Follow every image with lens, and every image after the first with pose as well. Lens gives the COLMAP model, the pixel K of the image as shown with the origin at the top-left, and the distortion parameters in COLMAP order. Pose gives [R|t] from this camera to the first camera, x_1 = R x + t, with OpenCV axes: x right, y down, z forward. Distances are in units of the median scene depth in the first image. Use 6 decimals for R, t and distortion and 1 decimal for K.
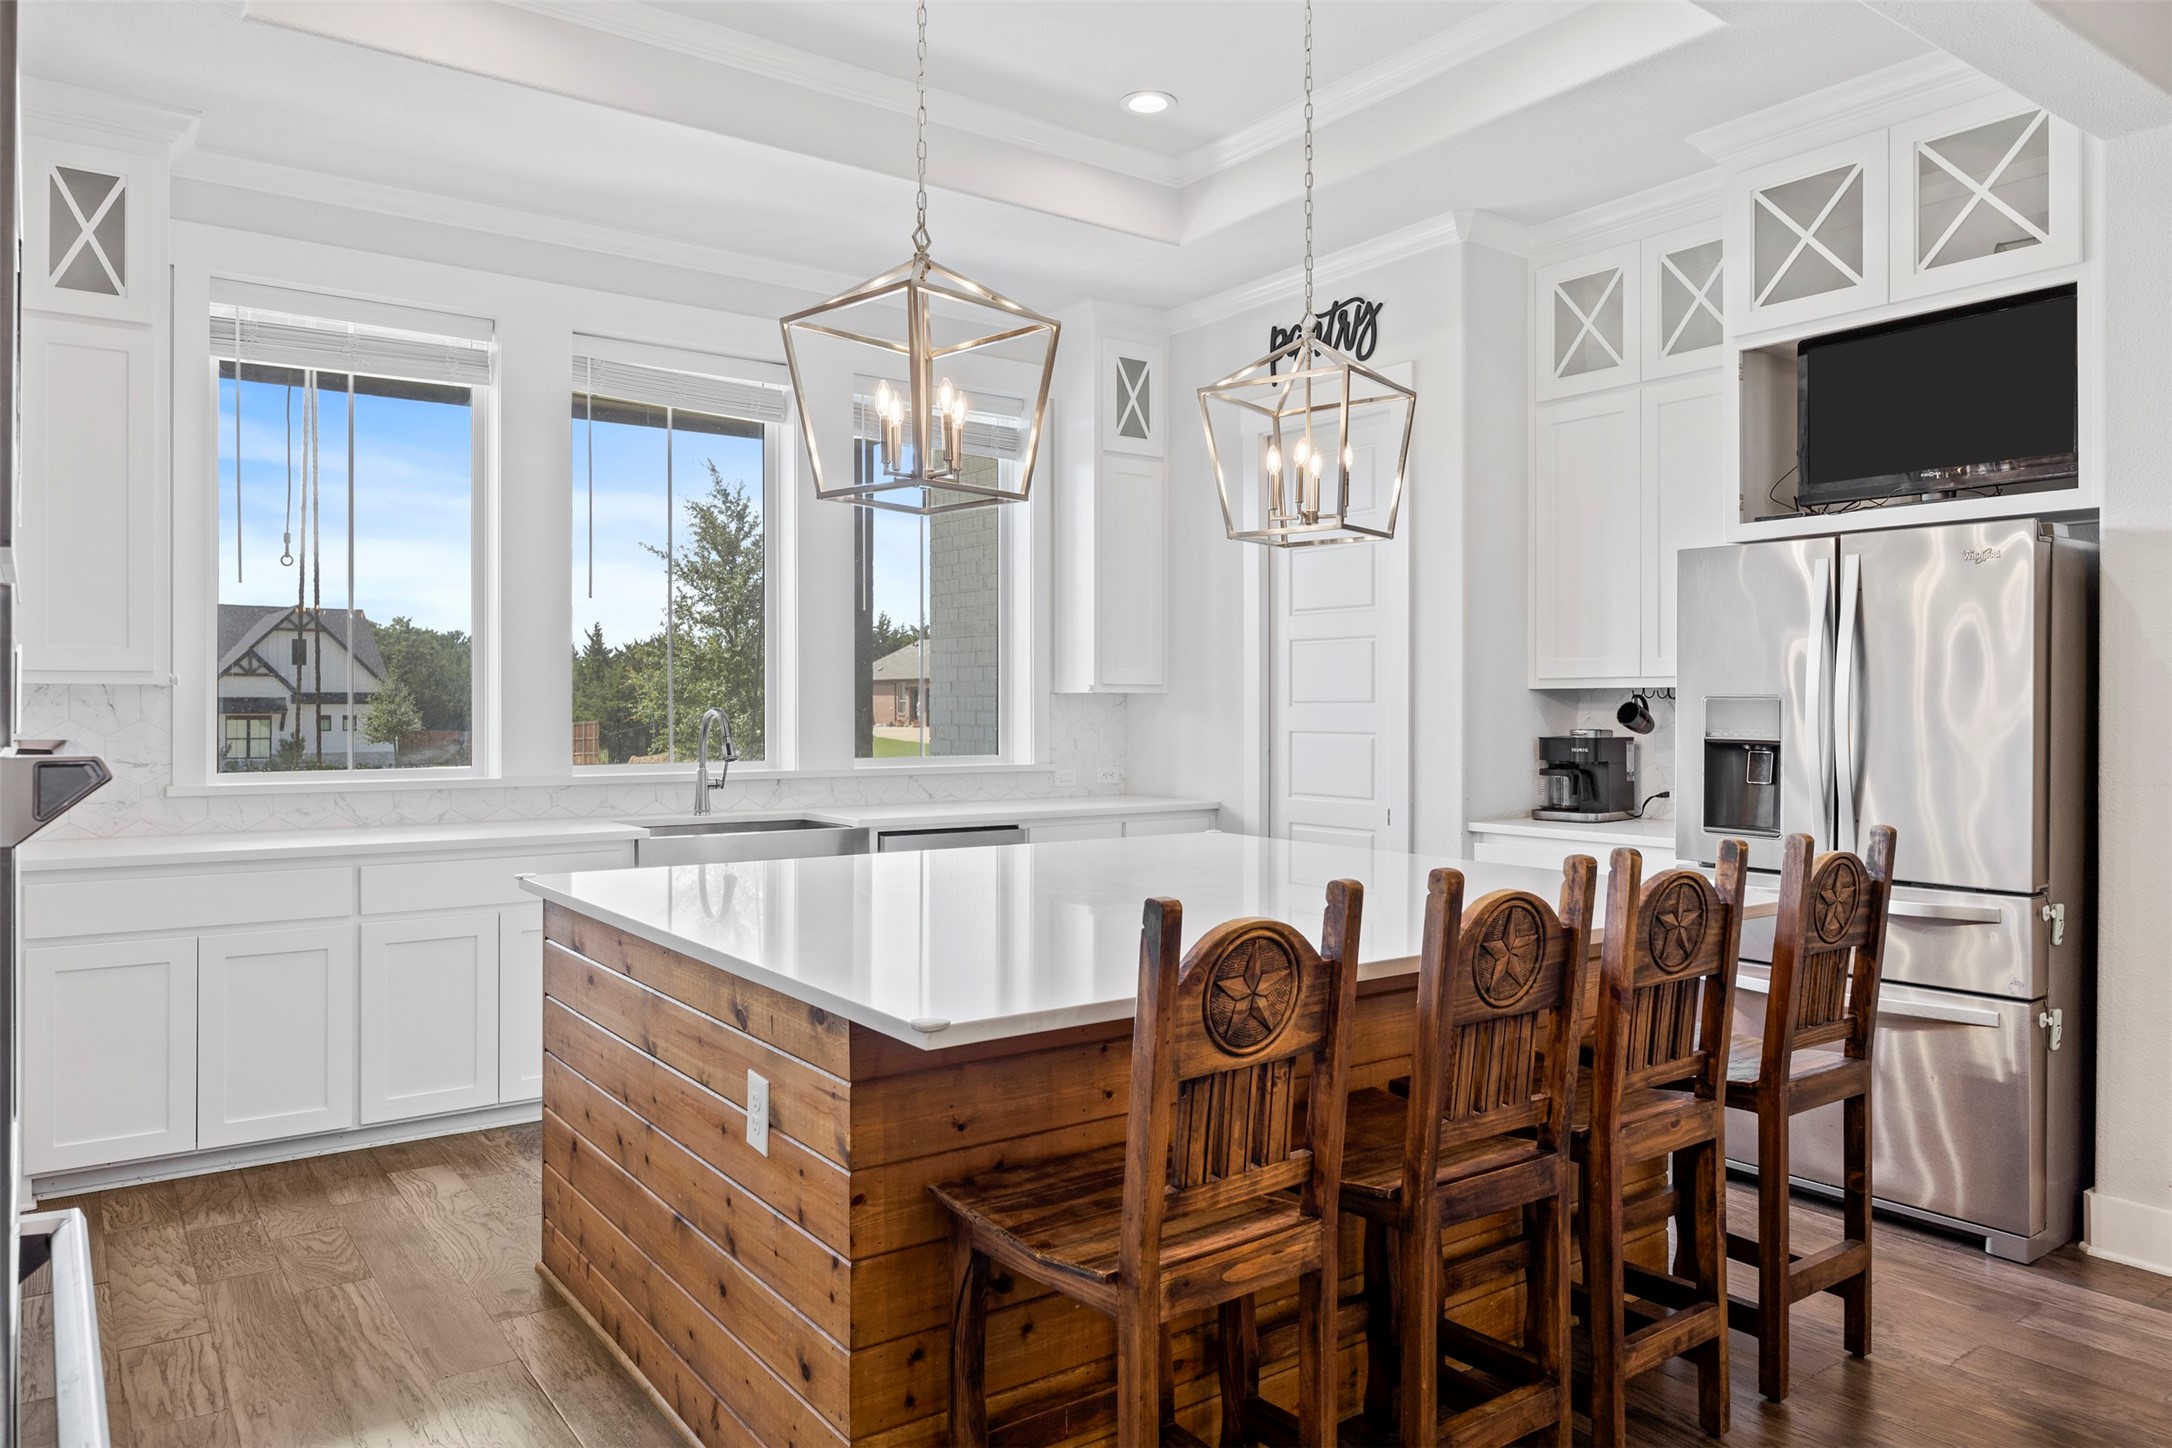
lens RADIAL K [[1449.4, 0, 1088.1], [0, 1449.4, 719.0], [0, 0, 1]] dist [-0.004654, 0.004704]
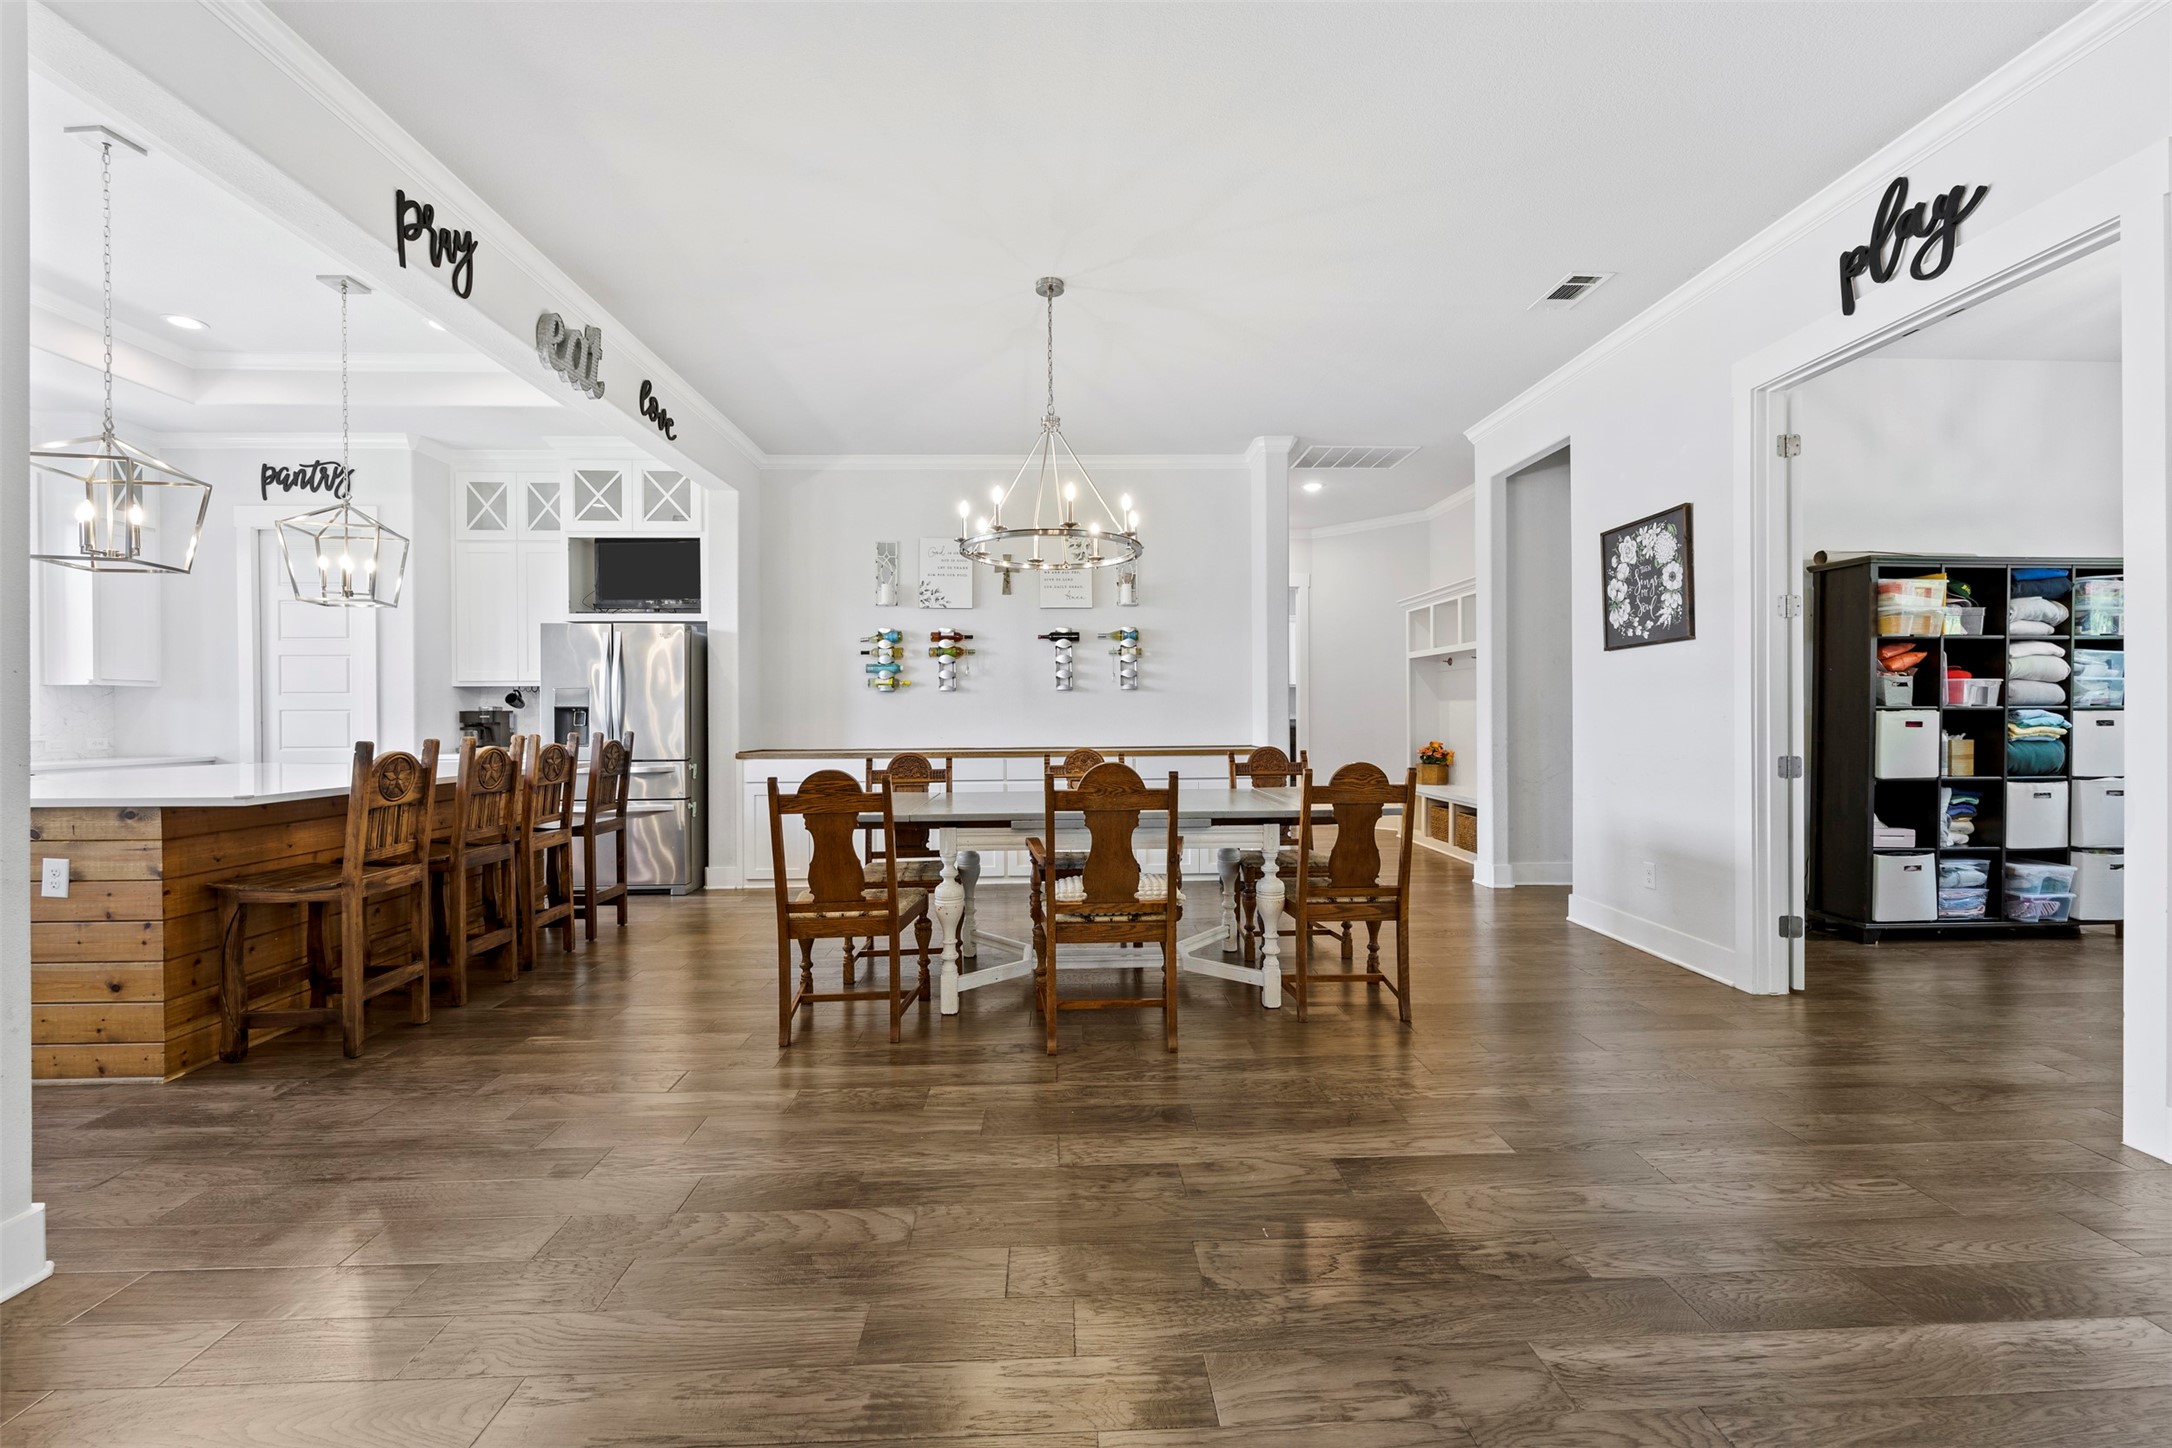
lens RADIAL K [[872.9, 0, 1094.6], [0, 872.9, 717.2], [0, 0, 1]] dist [-0.006729, 0.000350]
pose [[0.558187, -0.005499, 0.829697, -0.272016], [0.012063, 0.999926, -0.001488, 0.048292], [-0.829628, 0.010839, 0.558212, -0.540525]]
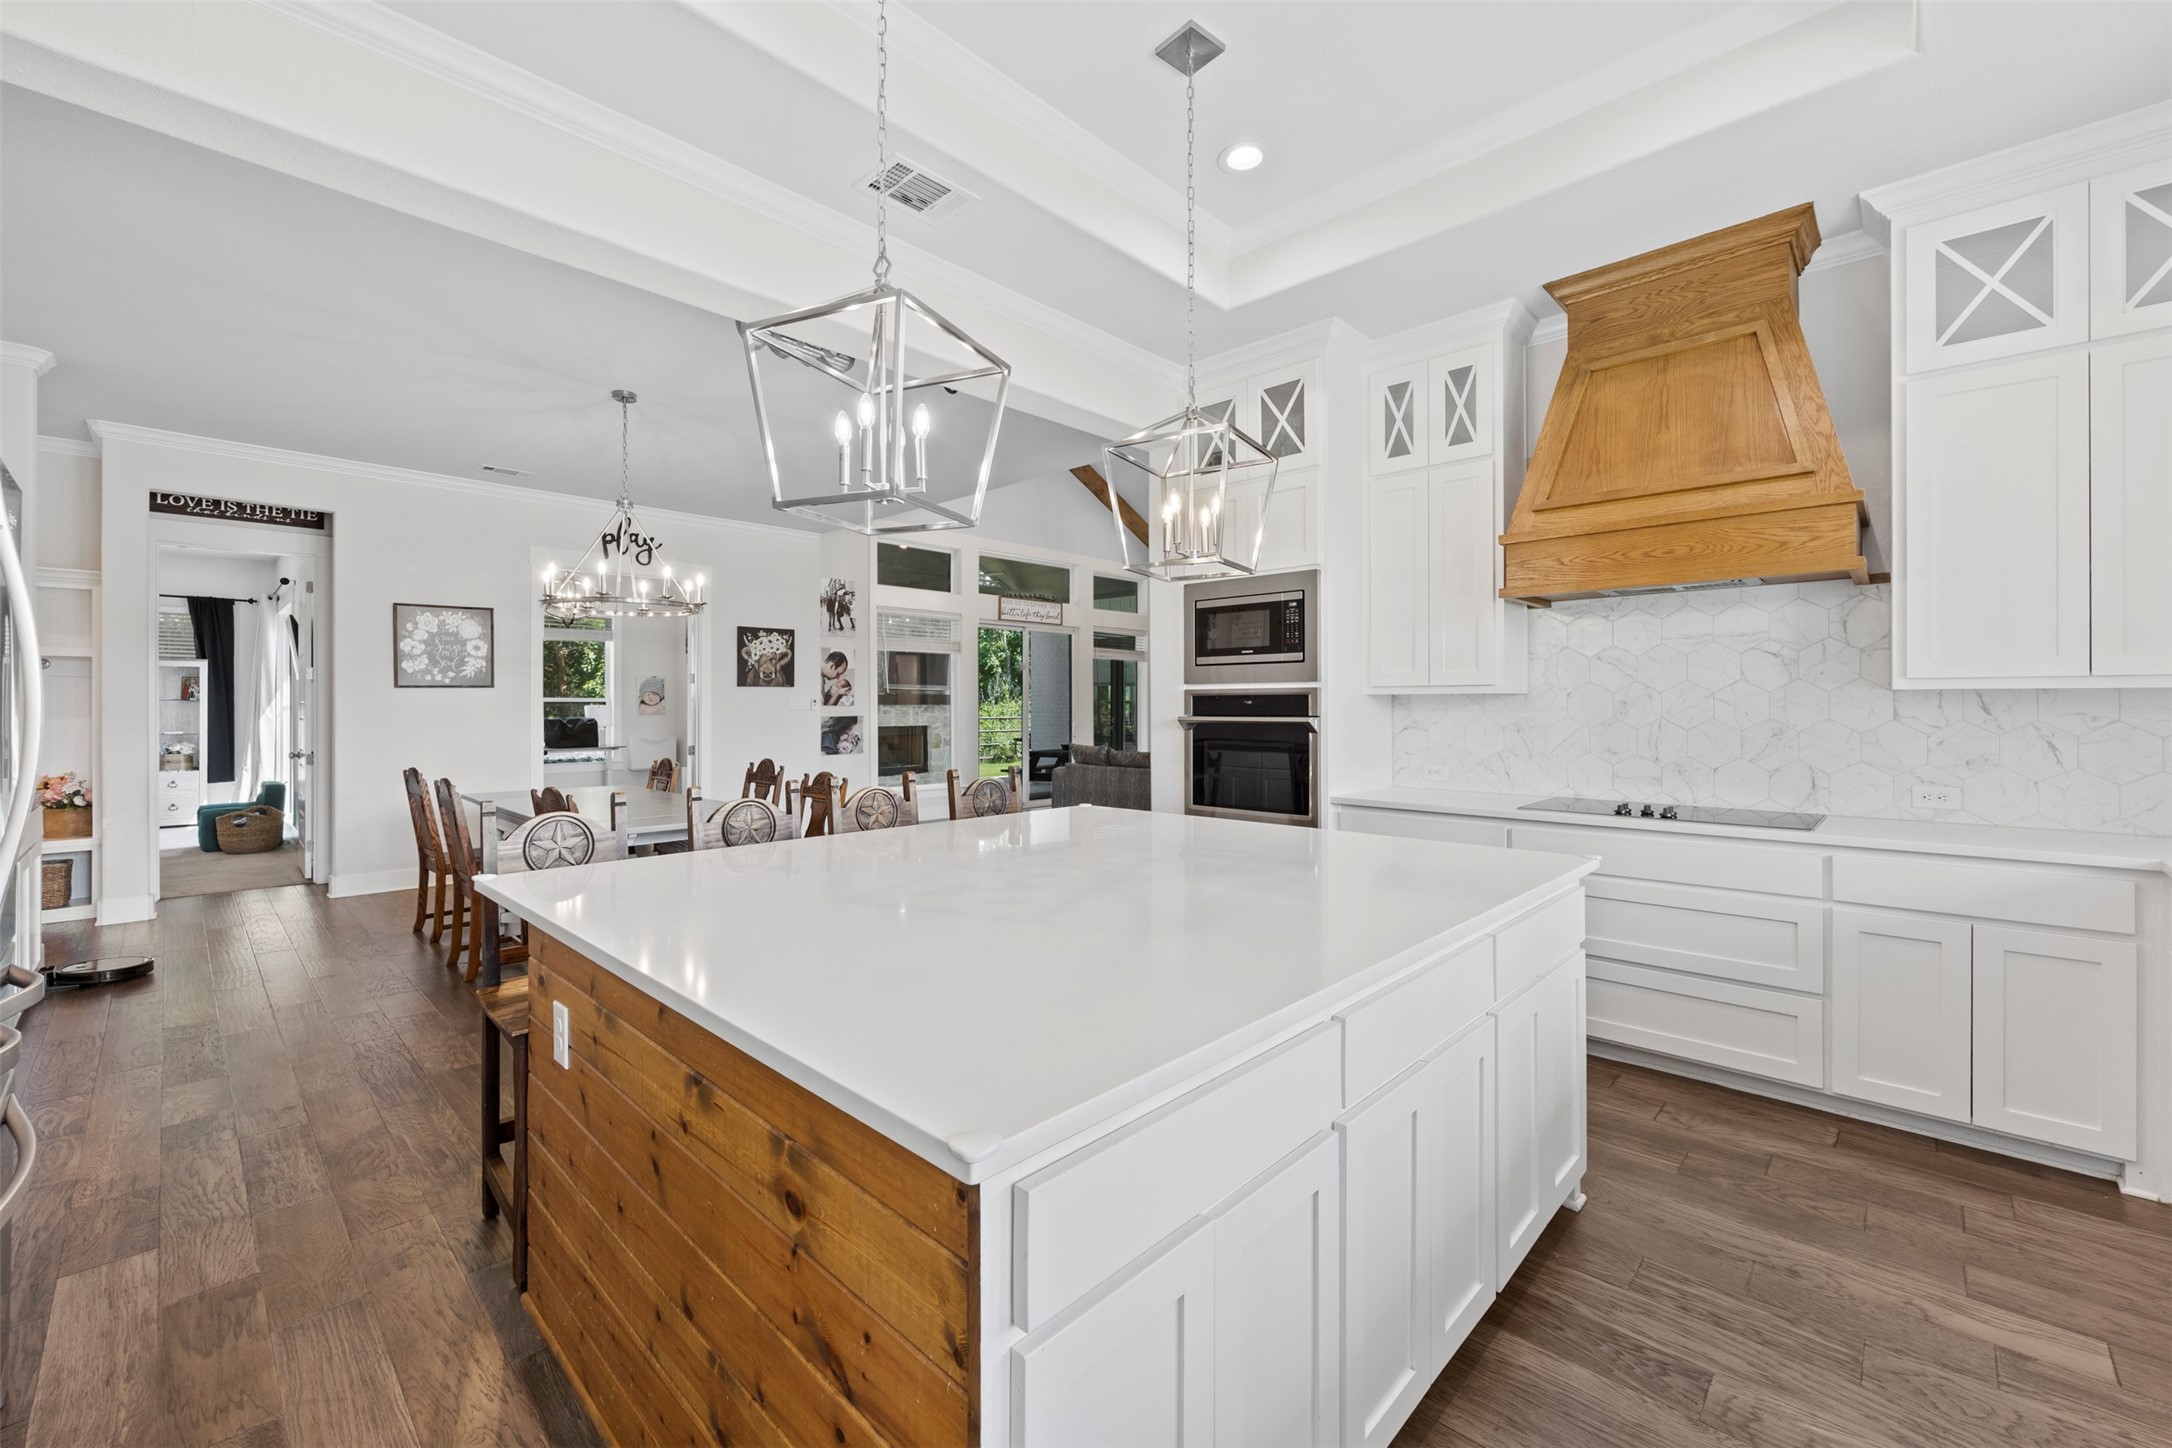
lens RADIAL K [[872.9, 0, 1103.9], [0, 872.9, 709.9], [0, 0, 1]] dist [-0.006729, 0.000350]
pose [[-0.981626, 0.004382, -0.190765, 0.174330], [0.001789, 0.999904, 0.013763, -0.026821], [0.190807, 0.013169, -0.981539, 1.853274]]
